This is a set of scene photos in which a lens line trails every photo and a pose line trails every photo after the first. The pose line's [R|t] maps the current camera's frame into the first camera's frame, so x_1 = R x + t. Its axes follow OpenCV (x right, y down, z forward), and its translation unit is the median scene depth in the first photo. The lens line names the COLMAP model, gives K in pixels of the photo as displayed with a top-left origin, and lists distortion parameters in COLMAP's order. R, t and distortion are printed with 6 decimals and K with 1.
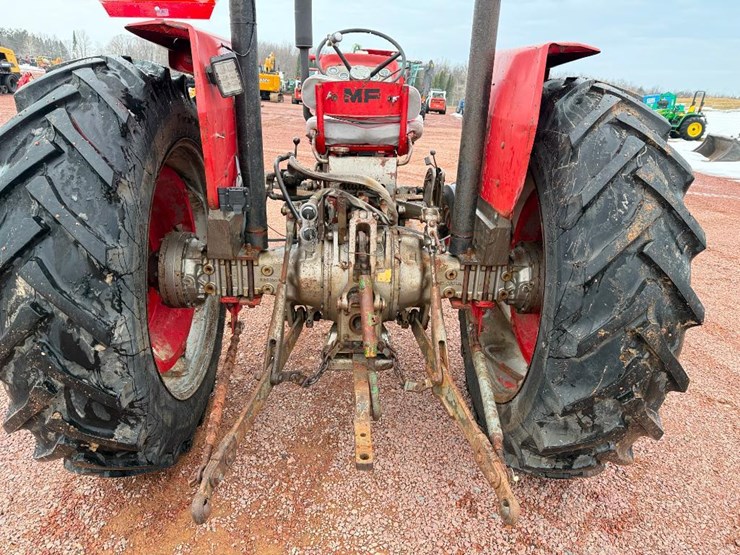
lens RADIAL K [[515.9, 0, 370.9], [0, 515.9, 279.1], [0, 0, 1]] dist [0.096396, -0.135846]
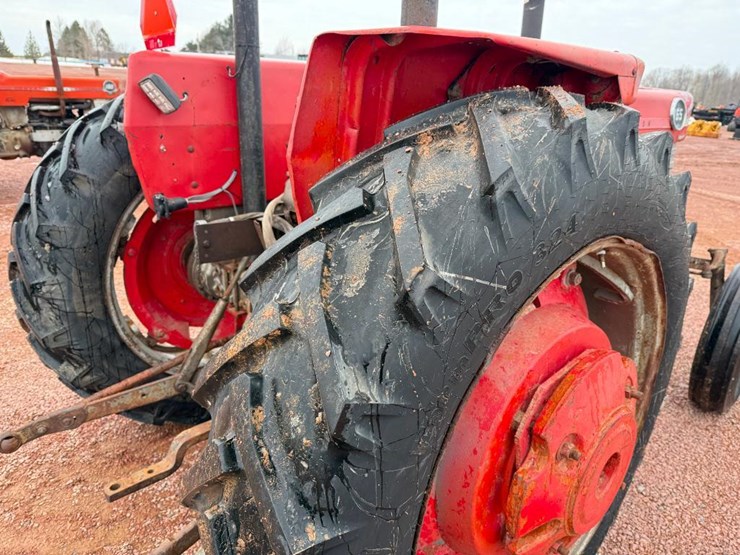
lens RADIAL K [[518.5, 0, 366.4], [0, 518.5, 276.1], [0, 0, 1]] dist [0.090865, -0.125783]
pose [[0.615726, 0.235438, -0.751964, 0.737631], [-0.282558, 0.956822, 0.068214, -0.182079], [0.735556, 0.170473, 0.655665, 0.538404]]
